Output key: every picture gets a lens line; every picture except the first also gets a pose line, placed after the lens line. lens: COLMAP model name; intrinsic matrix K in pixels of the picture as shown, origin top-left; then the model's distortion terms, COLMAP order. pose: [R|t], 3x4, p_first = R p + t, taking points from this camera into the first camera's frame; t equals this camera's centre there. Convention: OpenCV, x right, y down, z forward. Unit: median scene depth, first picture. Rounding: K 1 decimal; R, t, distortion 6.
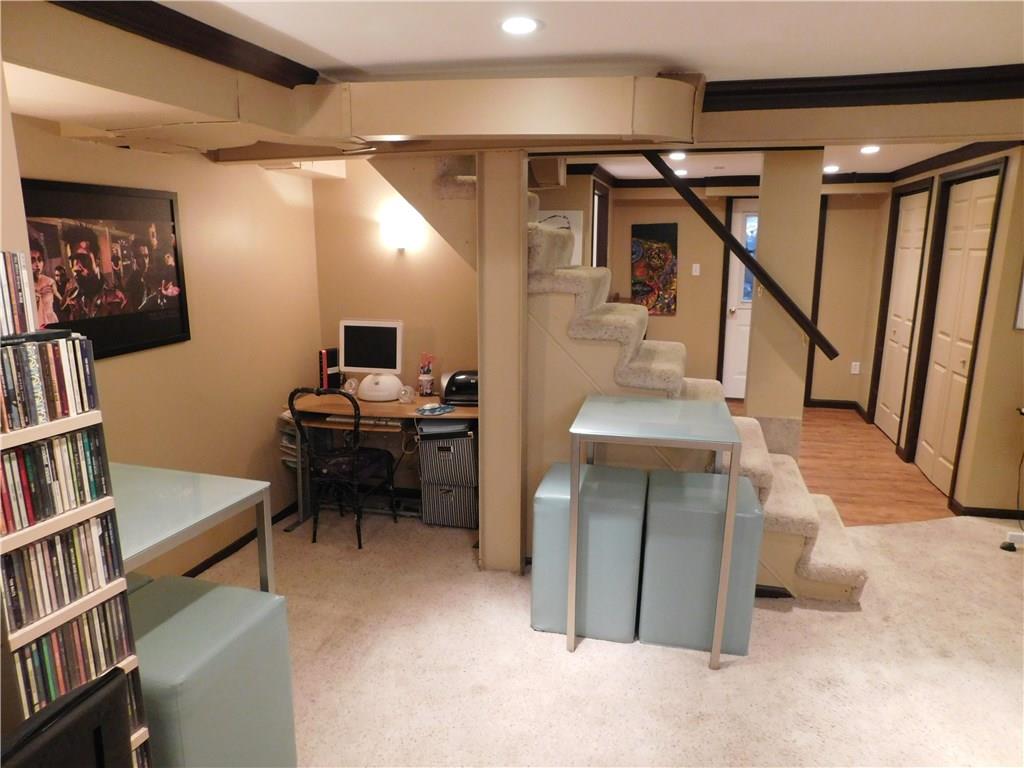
lens RADIAL K [[669.7, 0, 512.4], [0, 669.7, 386.4], [0, 0, 1]] dist [-0.034876, 0.004587]
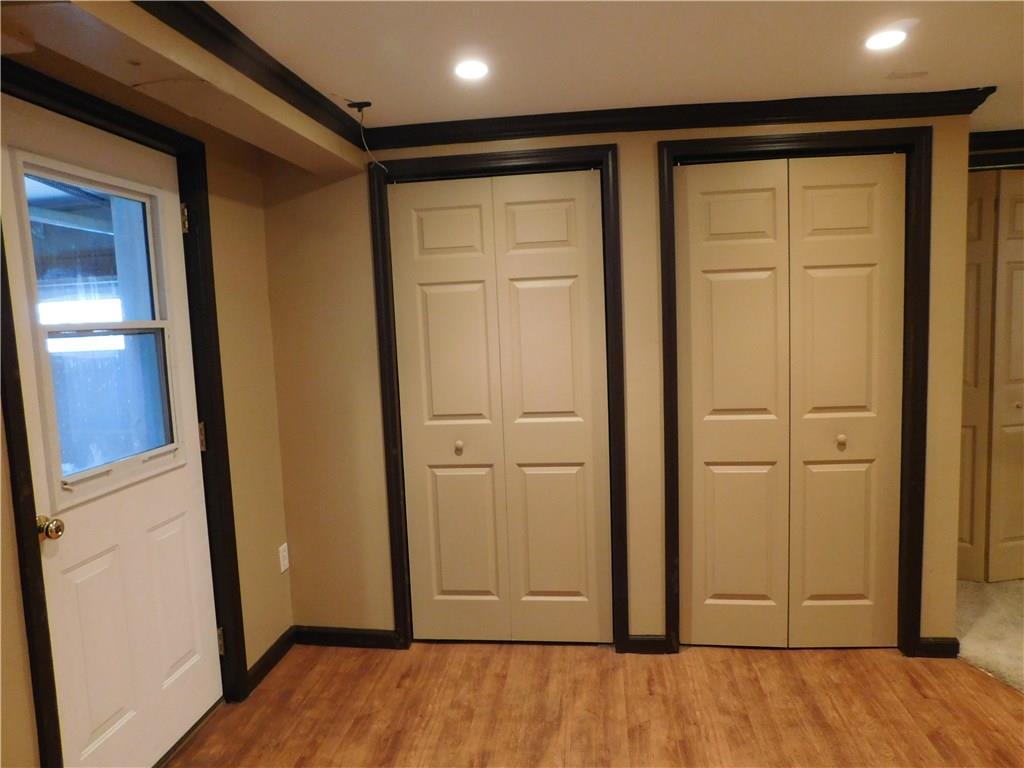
lens RADIAL K [[669.7, 0, 514.4], [0, 669.7, 381.9], [0, 0, 1]] dist [-0.034876, 0.004587]
pose [[-0.138572, -0.087081, 0.986516, 0.078427], [0.245306, 0.962067, 0.119380, -0.200051], [-0.959491, 0.258541, -0.111954, 1.103744]]
